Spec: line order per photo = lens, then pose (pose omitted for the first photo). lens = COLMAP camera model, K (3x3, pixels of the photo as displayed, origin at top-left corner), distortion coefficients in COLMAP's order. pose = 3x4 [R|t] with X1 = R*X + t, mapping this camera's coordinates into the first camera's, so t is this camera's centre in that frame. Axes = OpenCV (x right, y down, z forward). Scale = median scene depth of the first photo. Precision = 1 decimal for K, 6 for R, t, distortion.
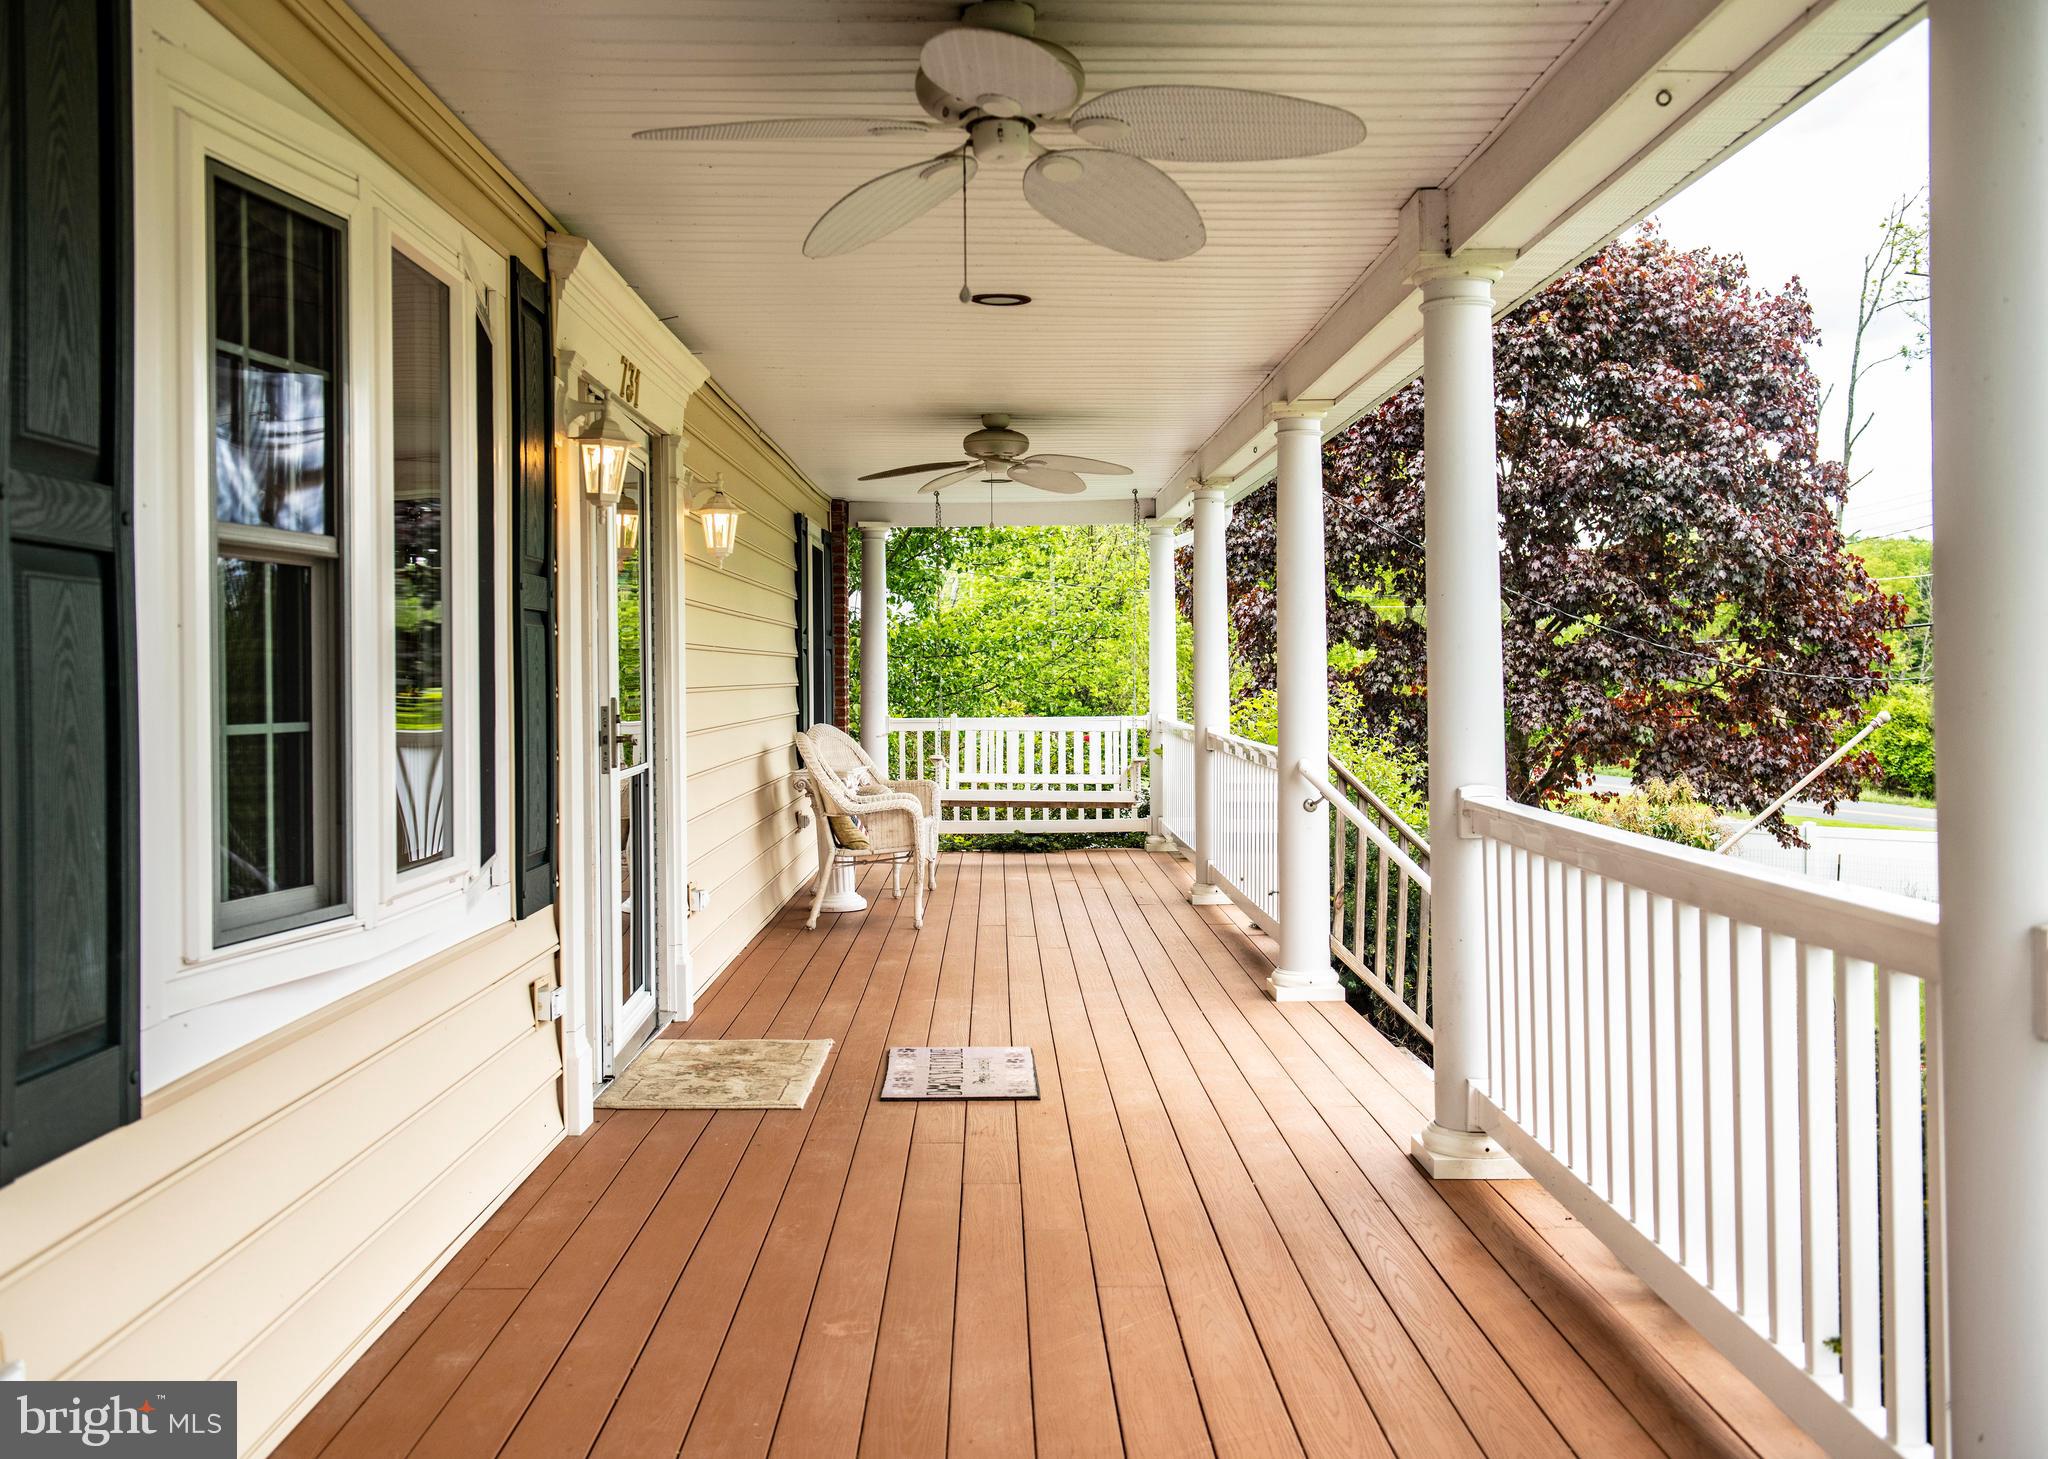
lens RADIAL K [[2051.0, 0, 1022.8], [0, 2051.0, 723.1], [0, 0, 1]] dist [-0.002855, 0.000000]
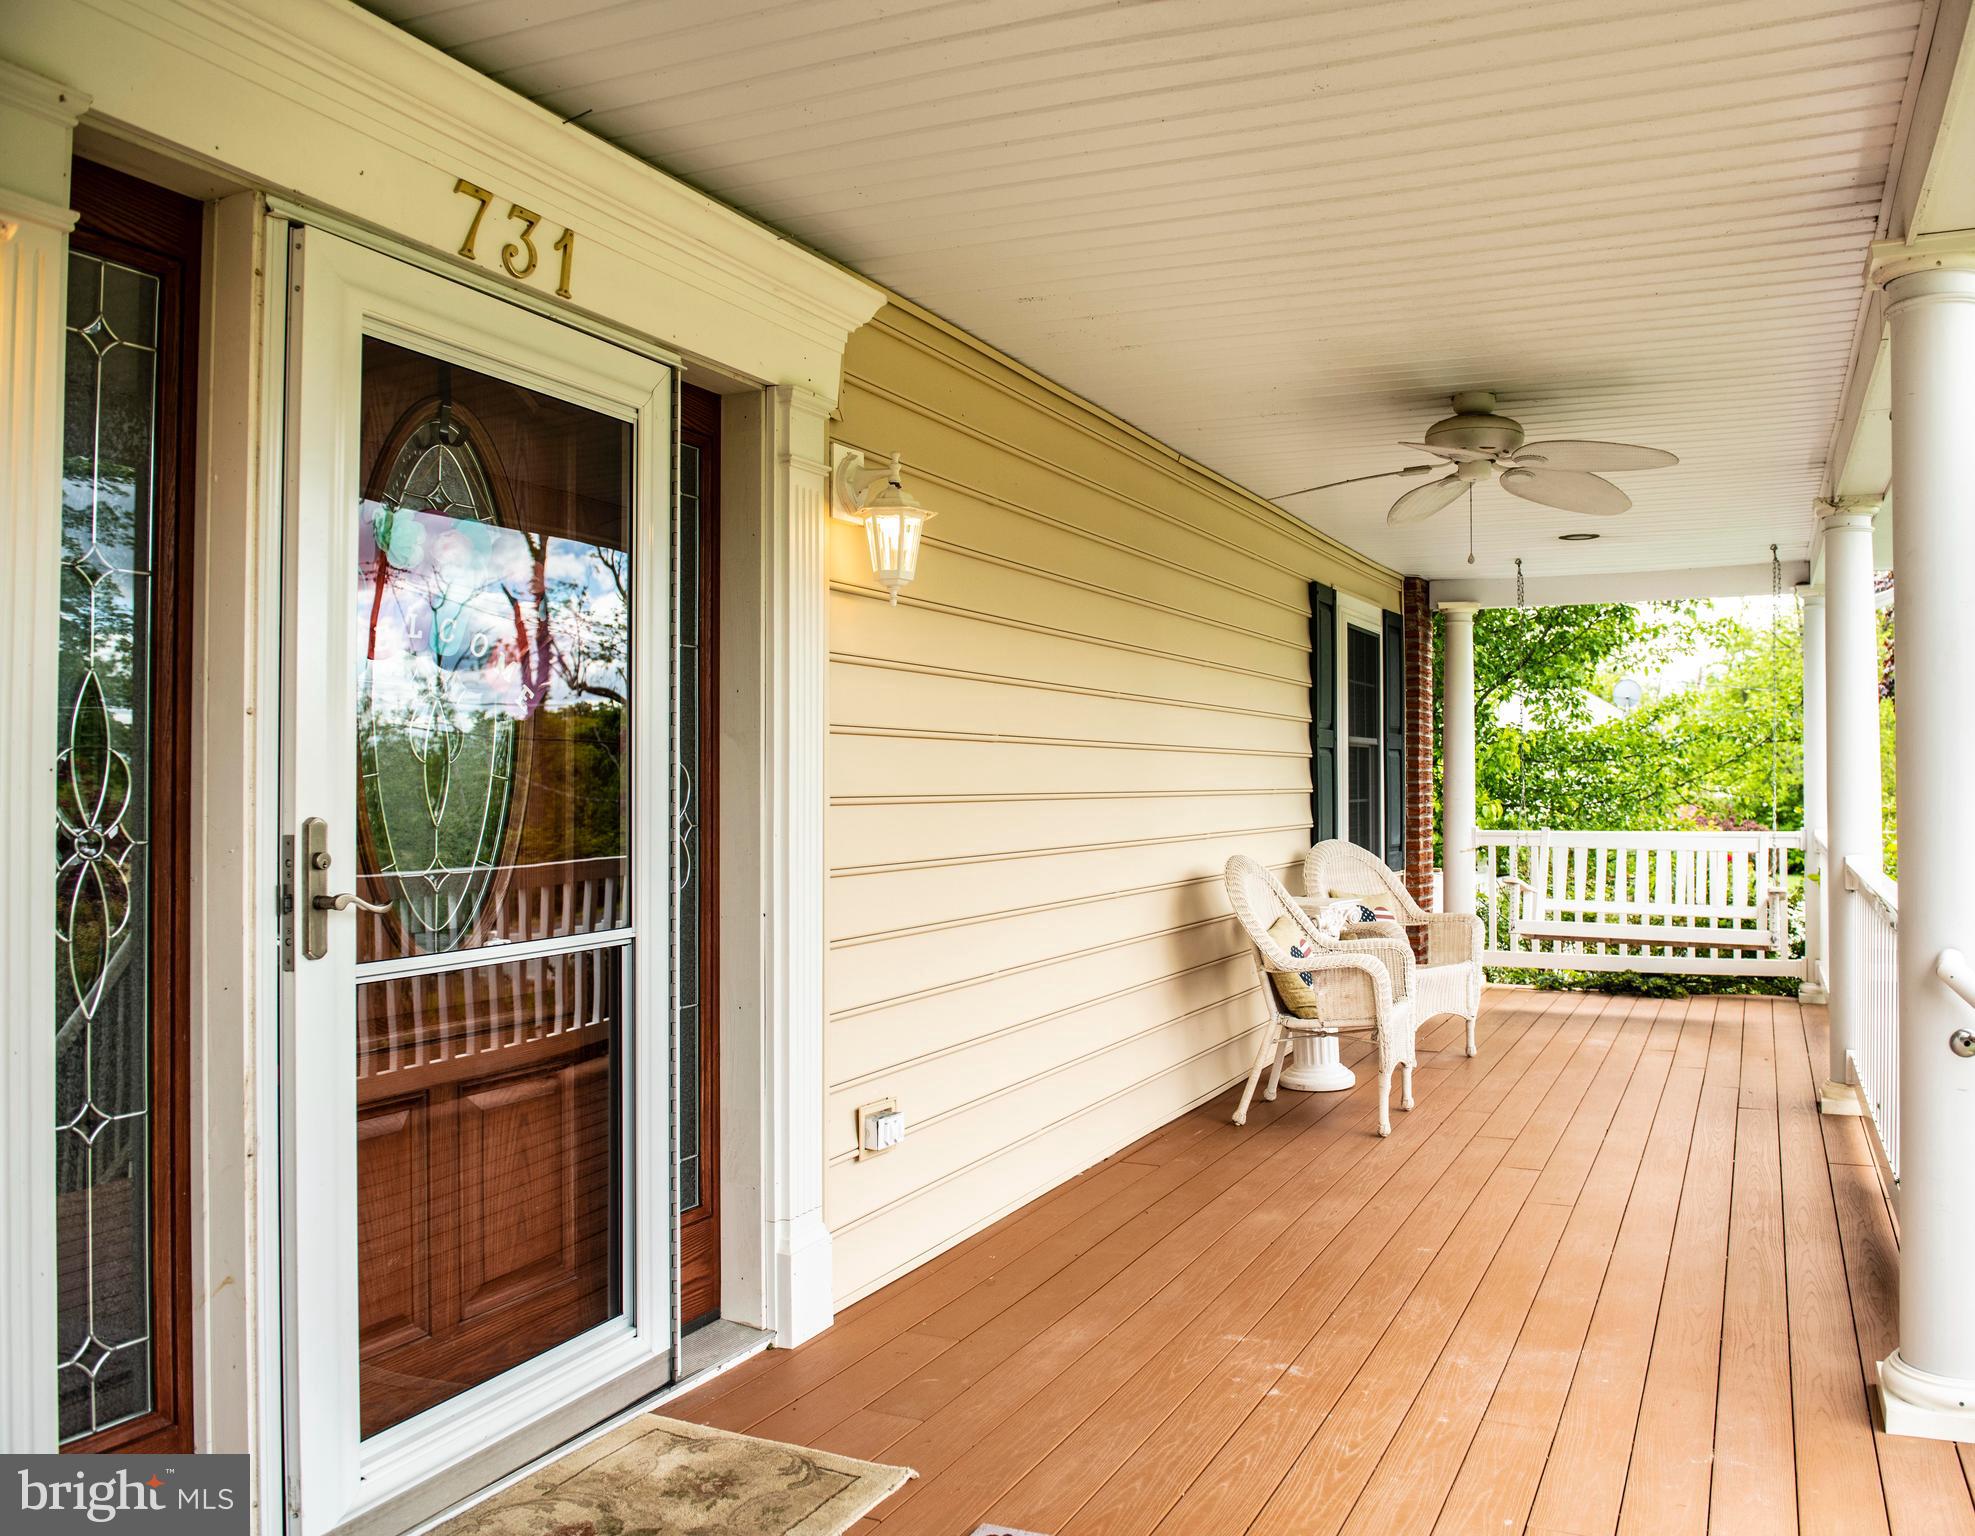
lens RADIAL K [[1739.4, 0, 989.4], [0, 1739.4, 766.5], [0, 0, 1]] dist [-0.063472, 0.000125]
pose [[0.912216, -0.000565, -0.409708, 0.049567], [-0.012752, 0.999475, -0.029770, -0.005723], [0.409510, 0.032381, 0.911731, 0.280730]]
